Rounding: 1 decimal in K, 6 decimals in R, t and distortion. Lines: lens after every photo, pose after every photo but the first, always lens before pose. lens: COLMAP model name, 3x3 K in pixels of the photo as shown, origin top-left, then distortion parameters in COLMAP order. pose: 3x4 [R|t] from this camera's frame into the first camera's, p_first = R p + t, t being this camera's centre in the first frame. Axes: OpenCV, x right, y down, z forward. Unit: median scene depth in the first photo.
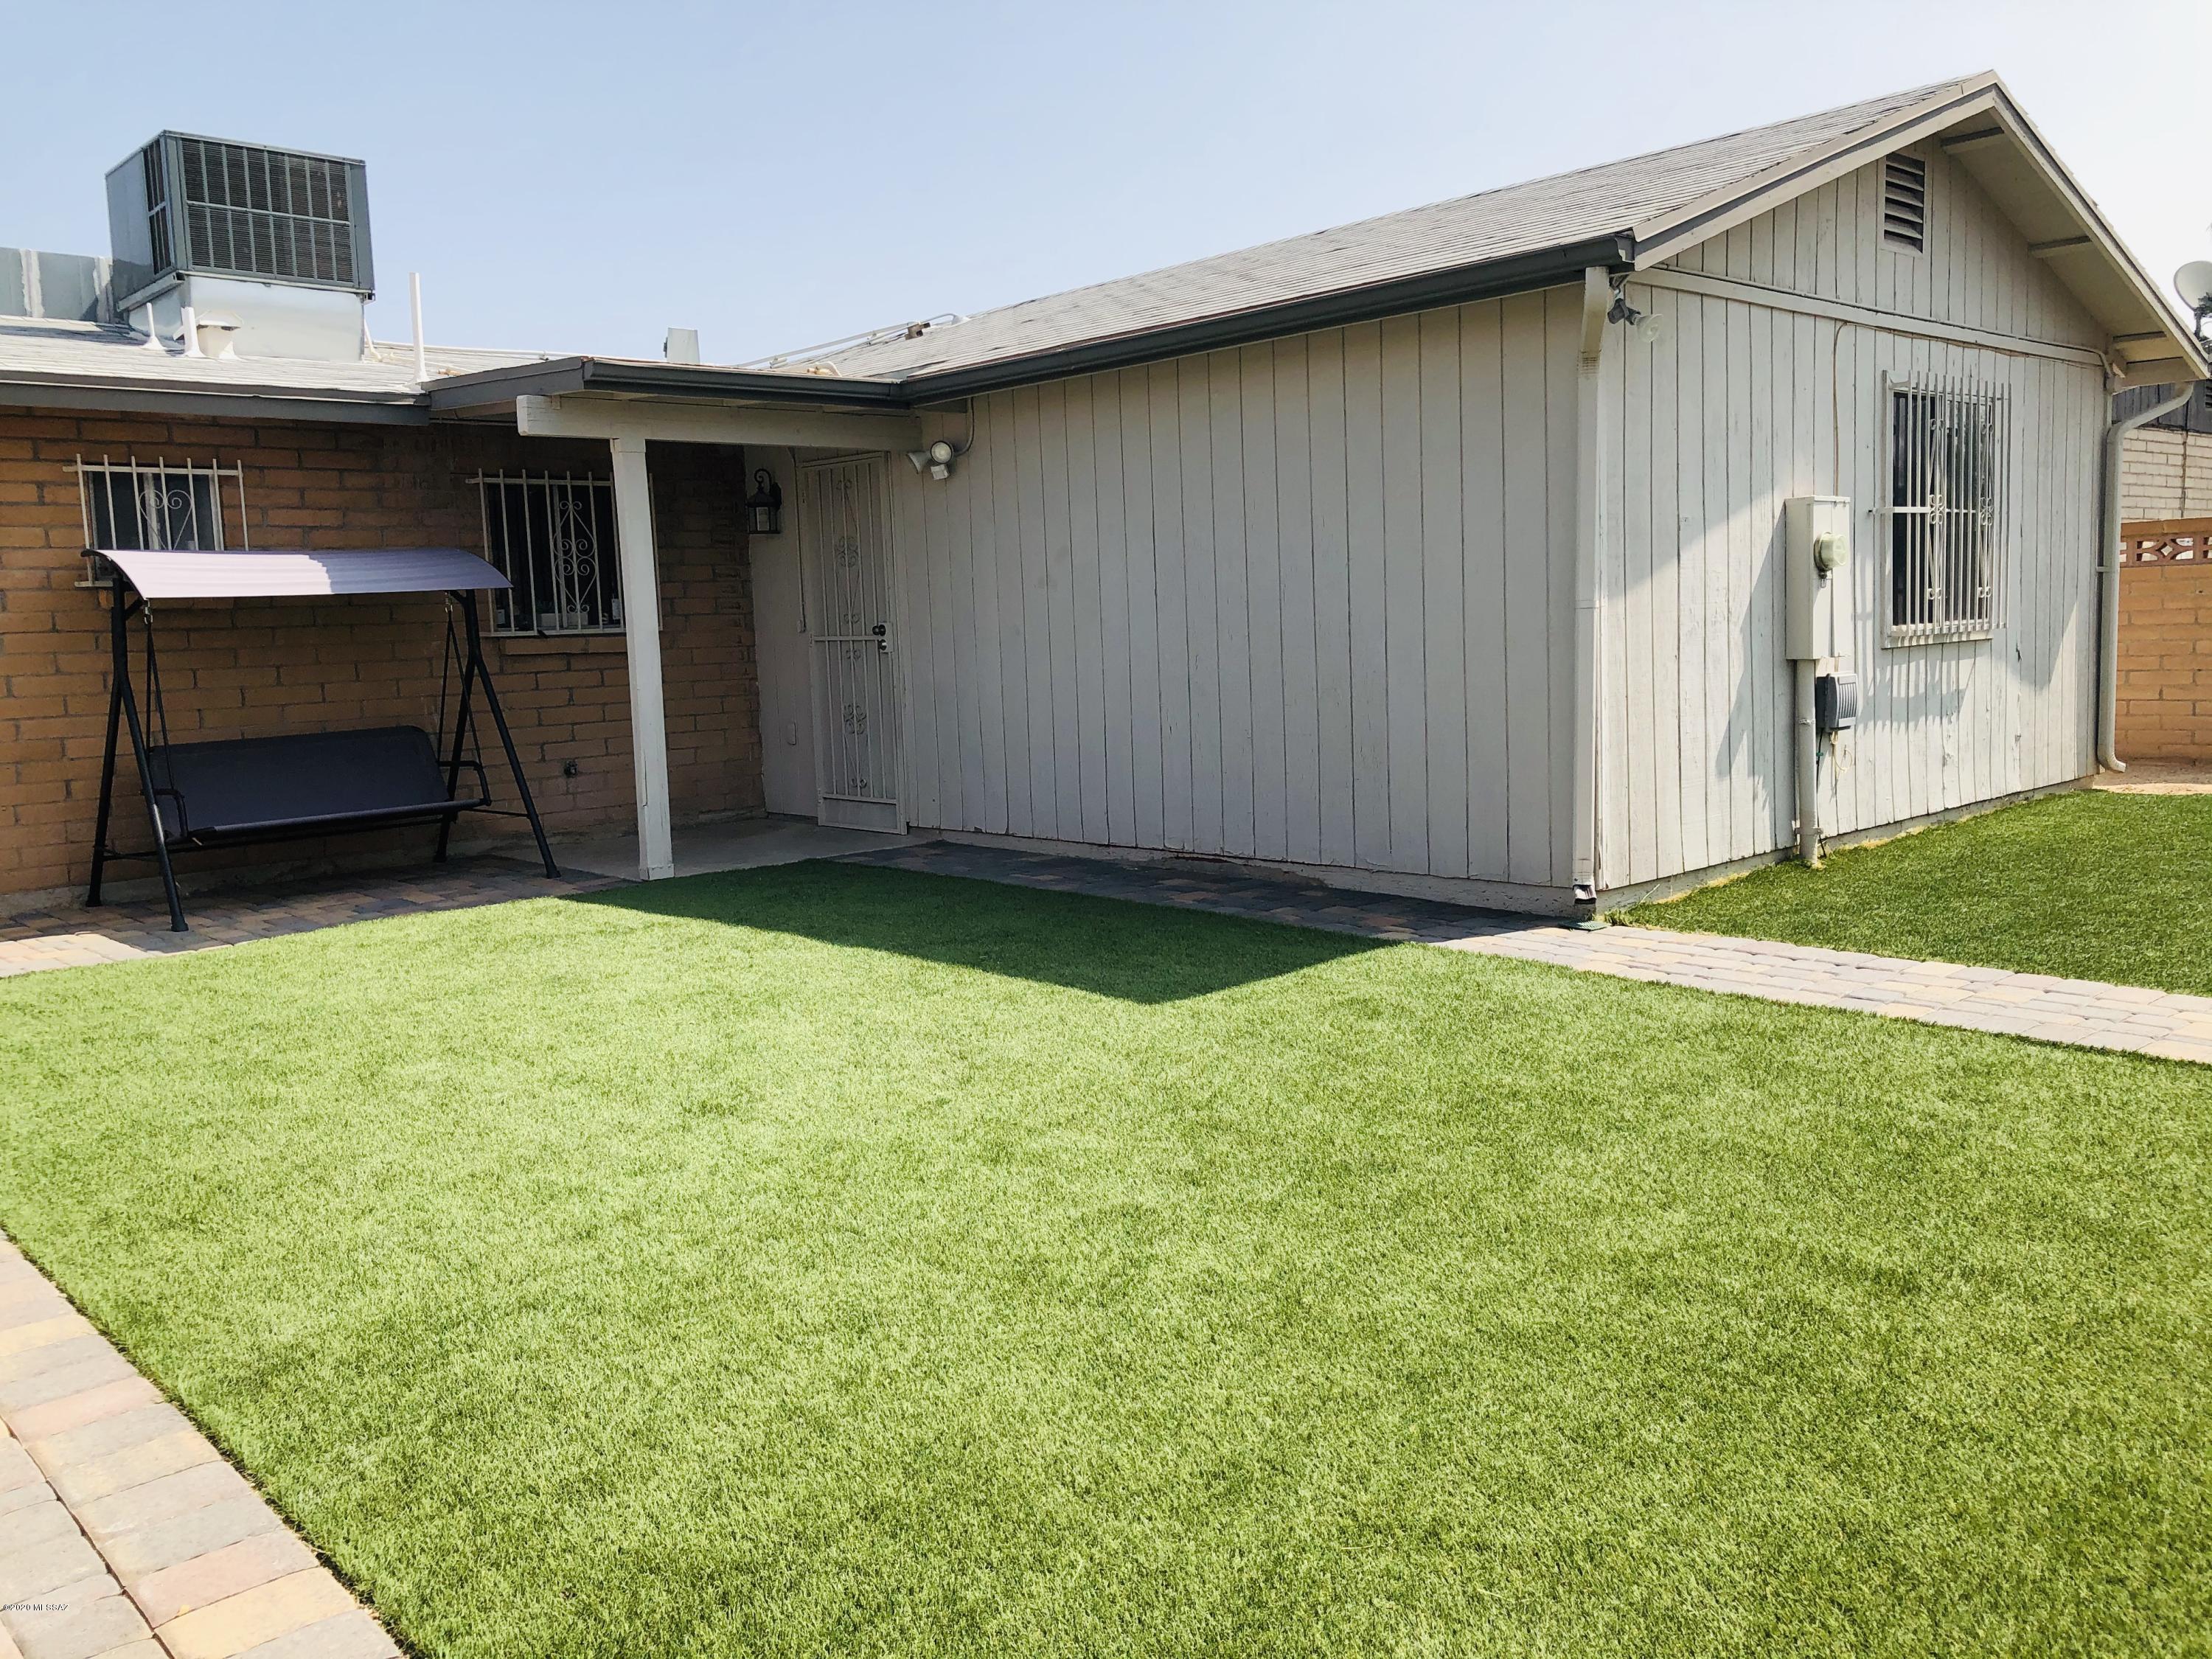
lens RADIAL K [[1756.4, 0, 1104.7], [0, 1756.4, 823.7], [0, 0, 1]] dist [-0.001140, -0.037202]
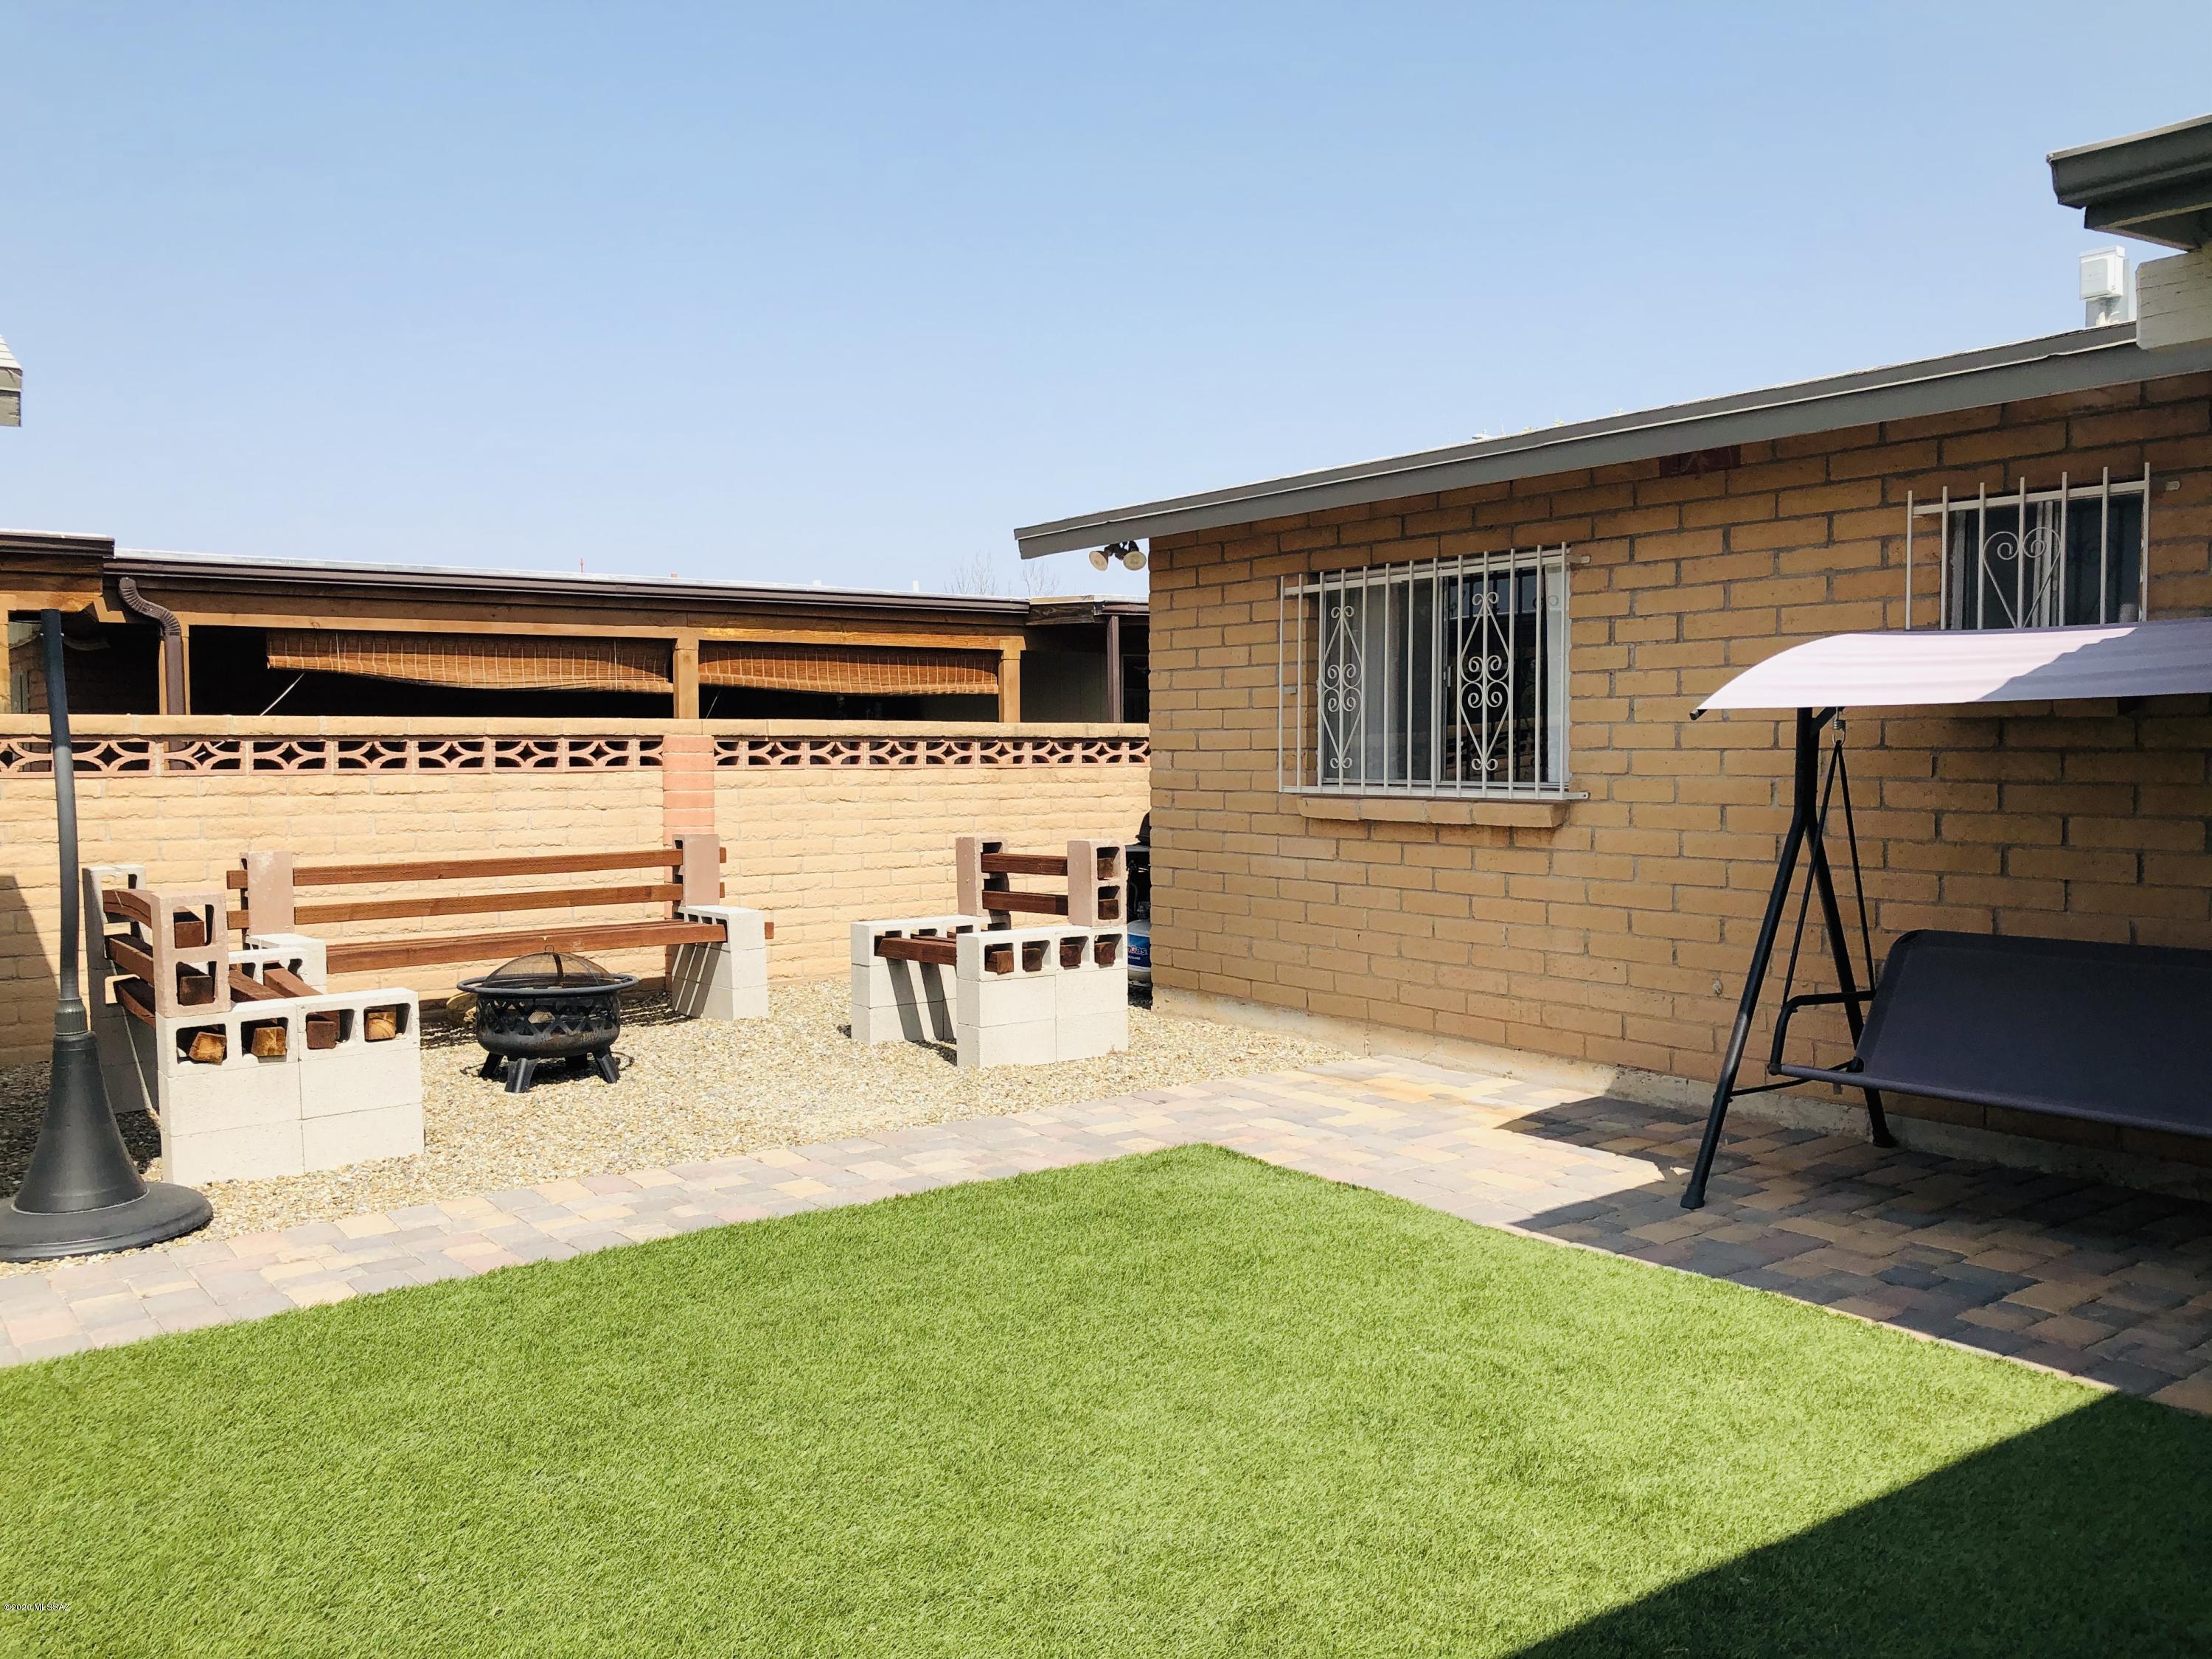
lens RADIAL K [[1756.4, 0, 1119.9], [0, 1756.4, 809.5], [0, 0, 1]] dist [-0.001140, -0.037202]
pose [[-0.090810, 0.069102, -0.993468, 0.121629], [-0.099540, 0.991964, 0.078096, -0.107112], [0.990881, 0.105982, -0.083201, 0.737066]]
